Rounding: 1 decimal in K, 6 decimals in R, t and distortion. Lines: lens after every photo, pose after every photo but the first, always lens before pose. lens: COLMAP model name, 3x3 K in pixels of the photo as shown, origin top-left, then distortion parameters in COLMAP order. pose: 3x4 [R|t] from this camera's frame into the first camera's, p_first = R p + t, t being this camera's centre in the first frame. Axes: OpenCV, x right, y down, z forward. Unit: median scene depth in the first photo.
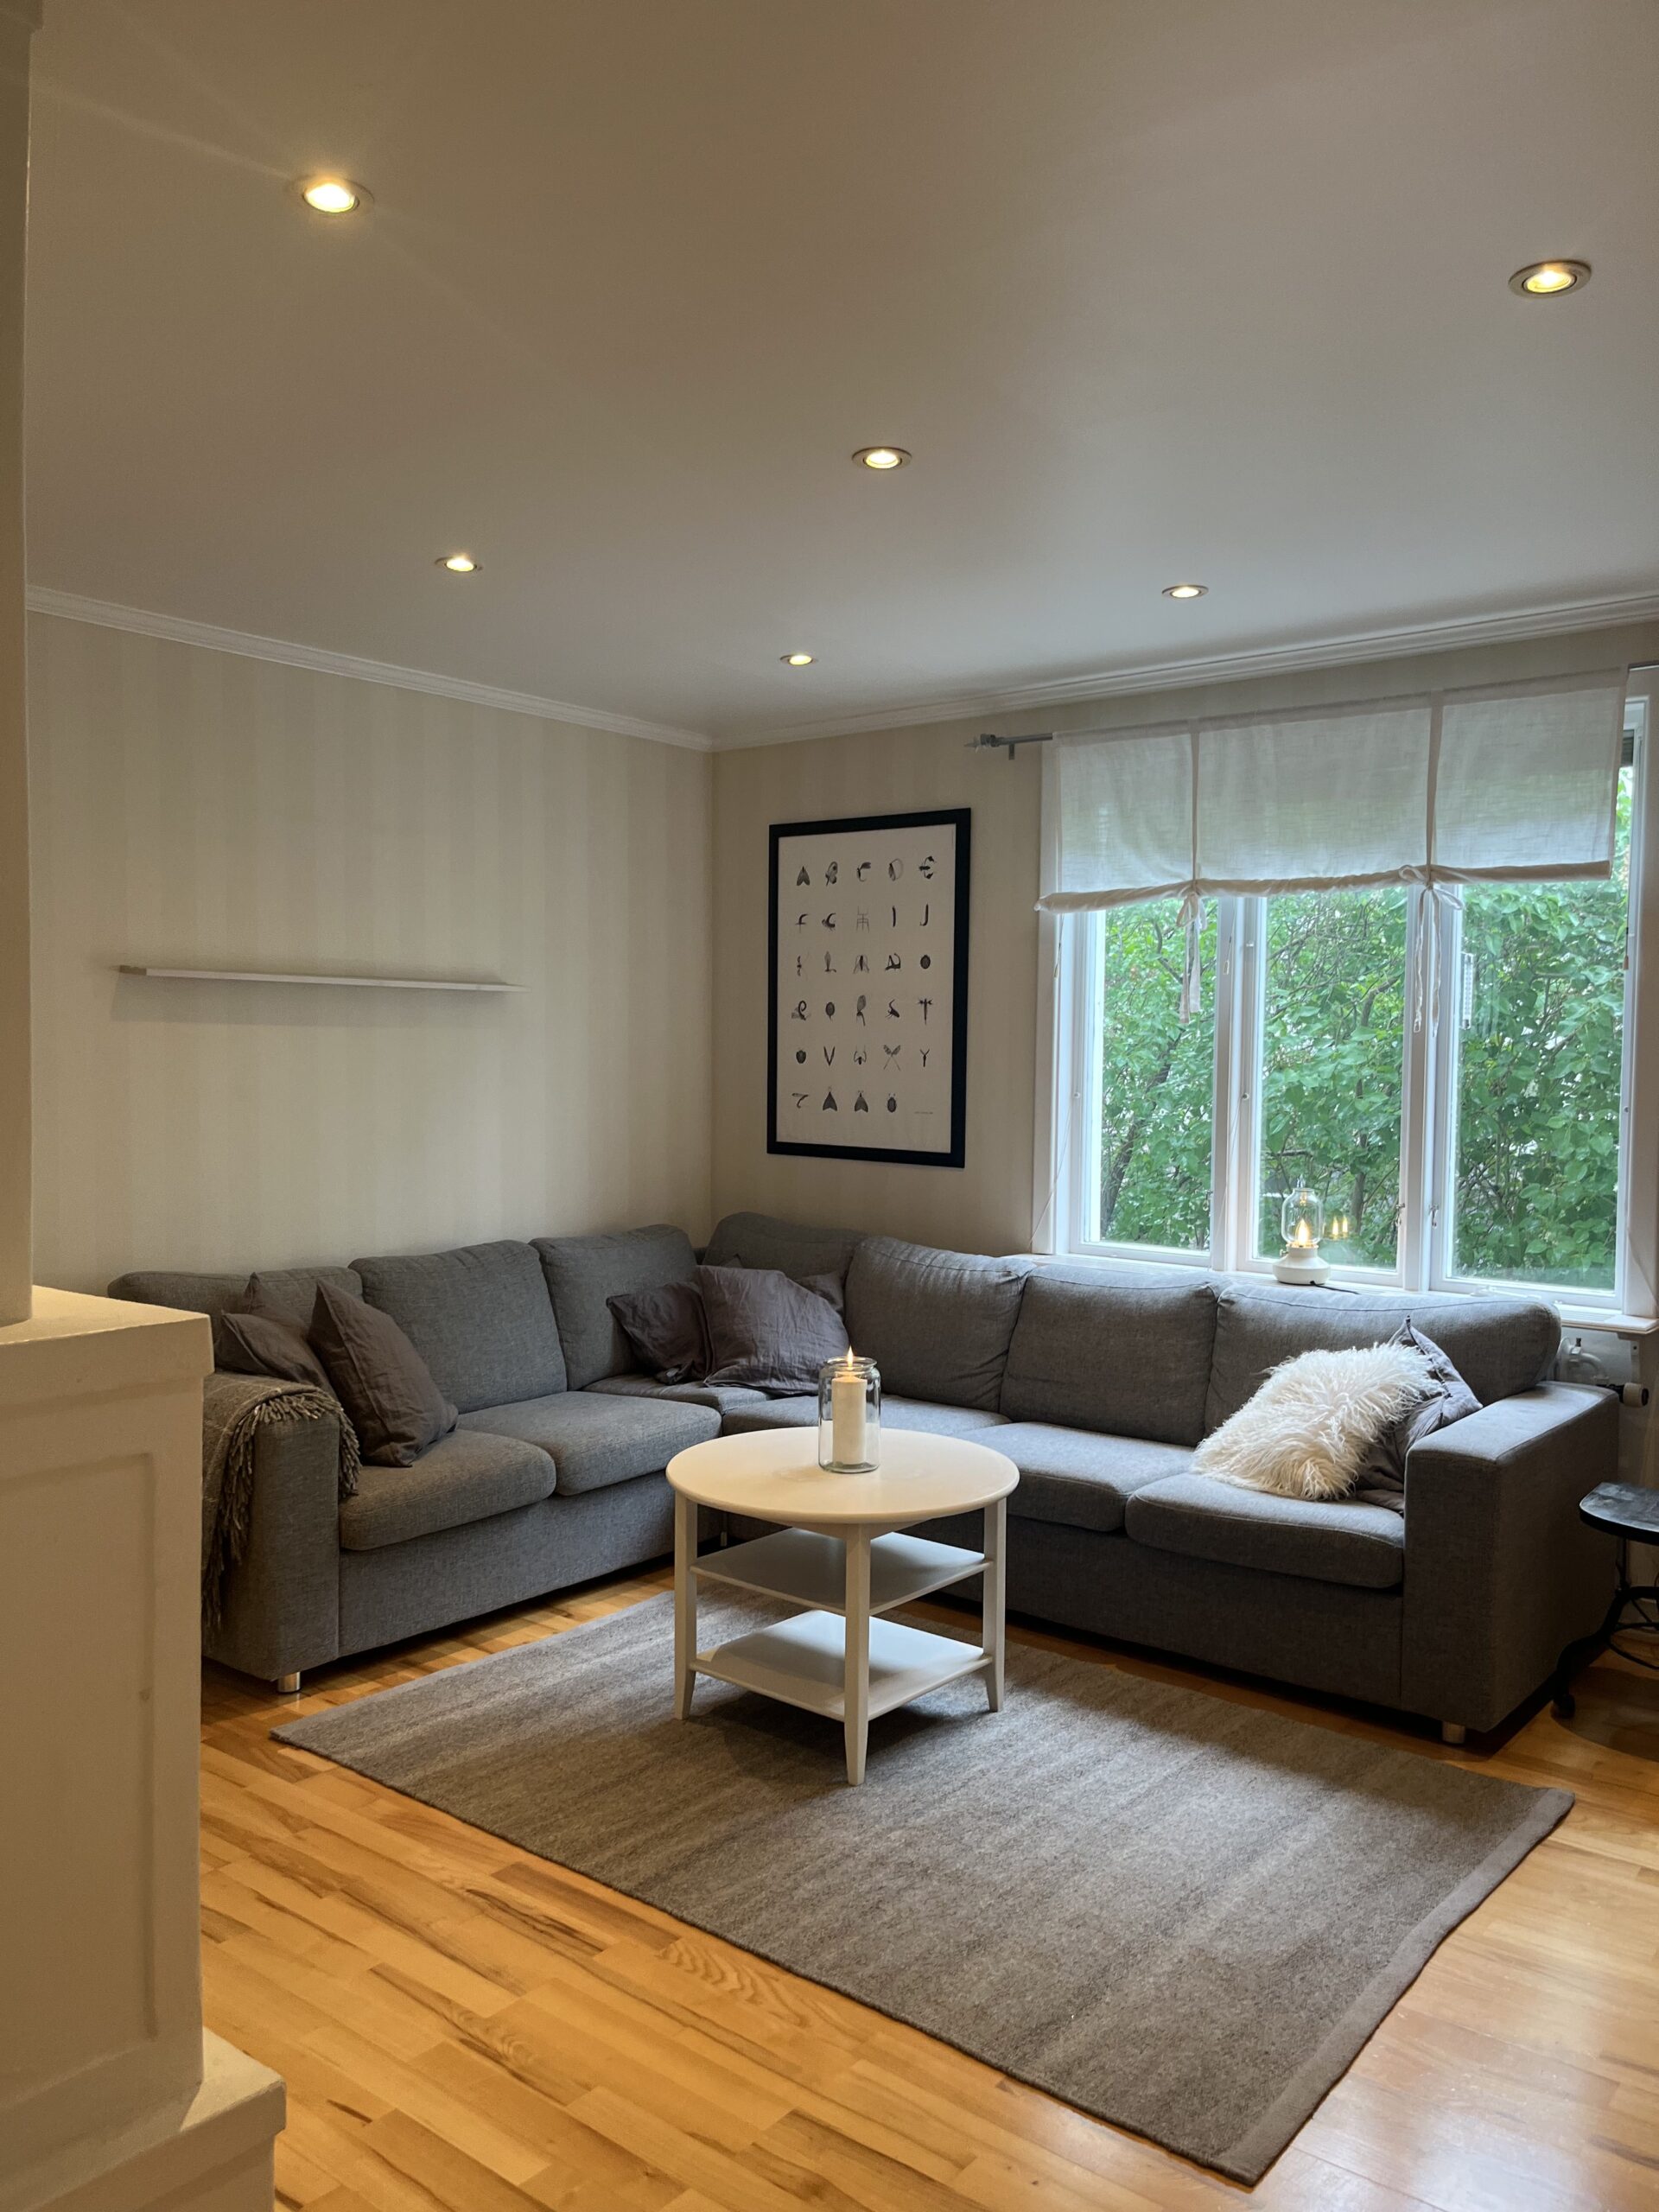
lens RADIAL K [[1684.7, 0, 827.6], [0, 1684.7, 1121.5], [0, 0, 1]] dist [0.056075, -0.089148]
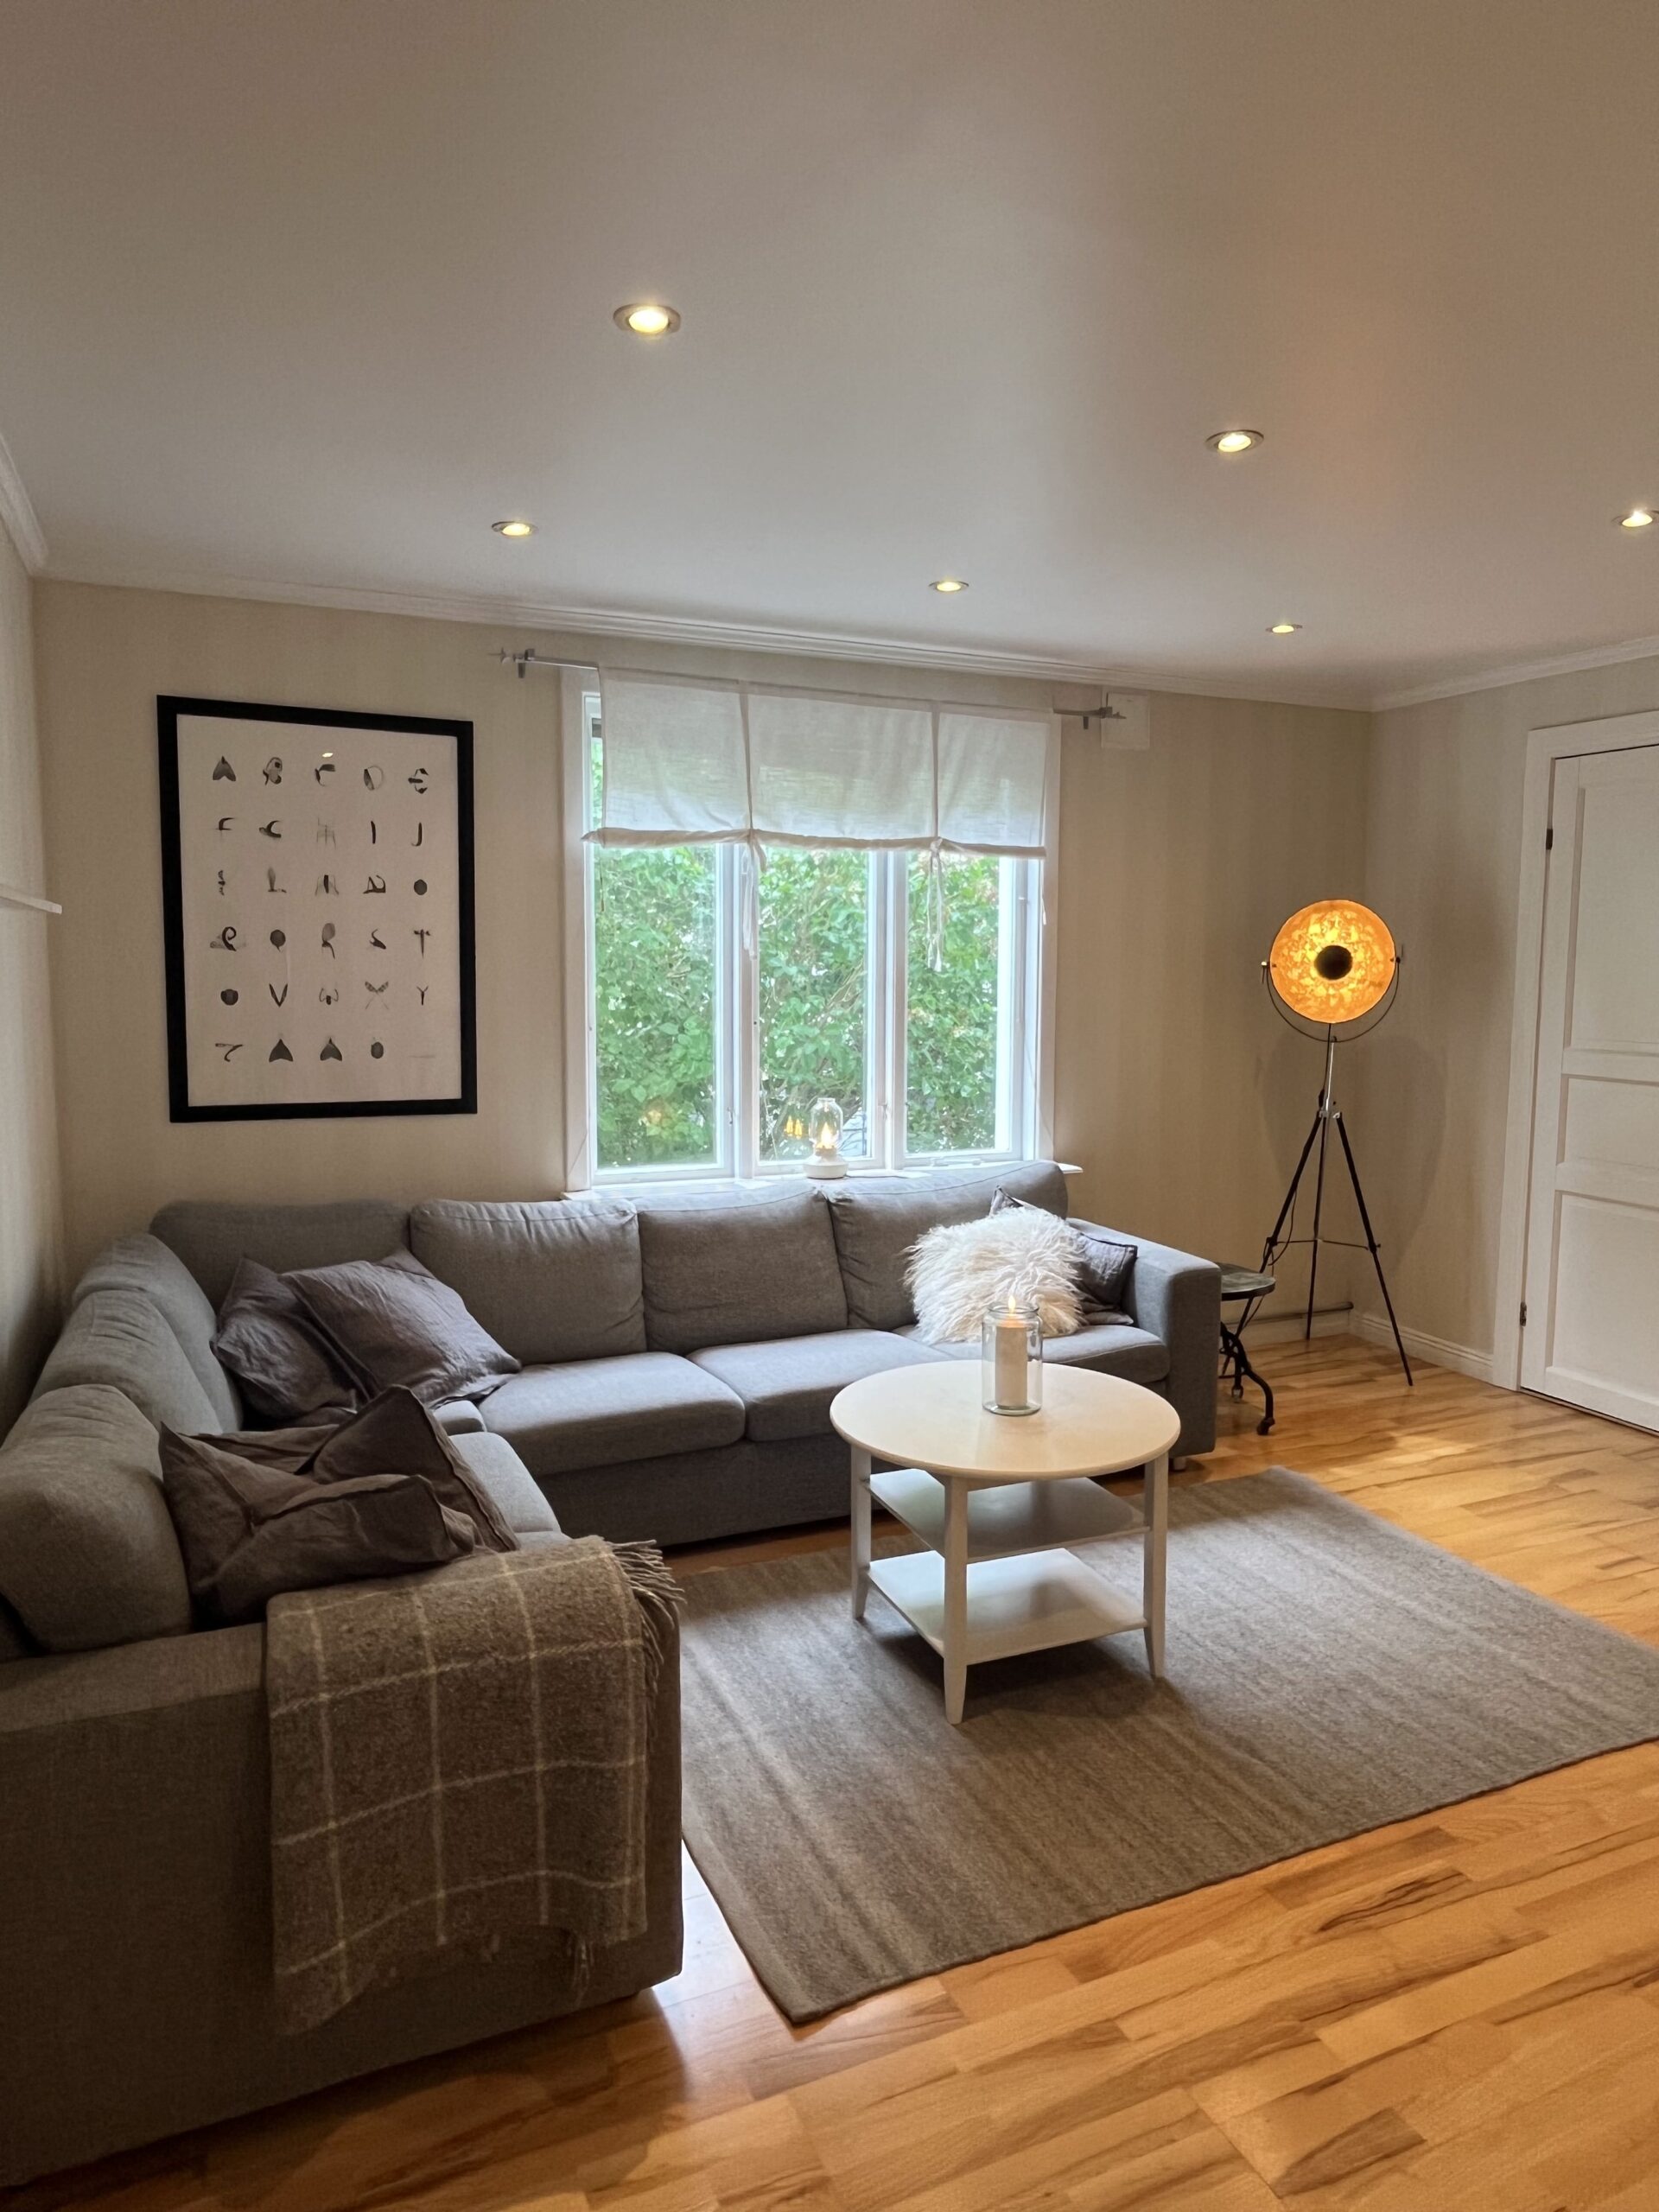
lens RADIAL K [[1400.6, 0, 831.0], [0, 1400.6, 1091.4], [0, 0, 1]] dist [0.000147, -0.004494]
pose [[0.452774, -0.089734, 0.887098, -0.533534], [0.039527, 0.995965, 0.080571, -0.040221], [-0.890749, -0.001416, 0.454494, 0.493306]]
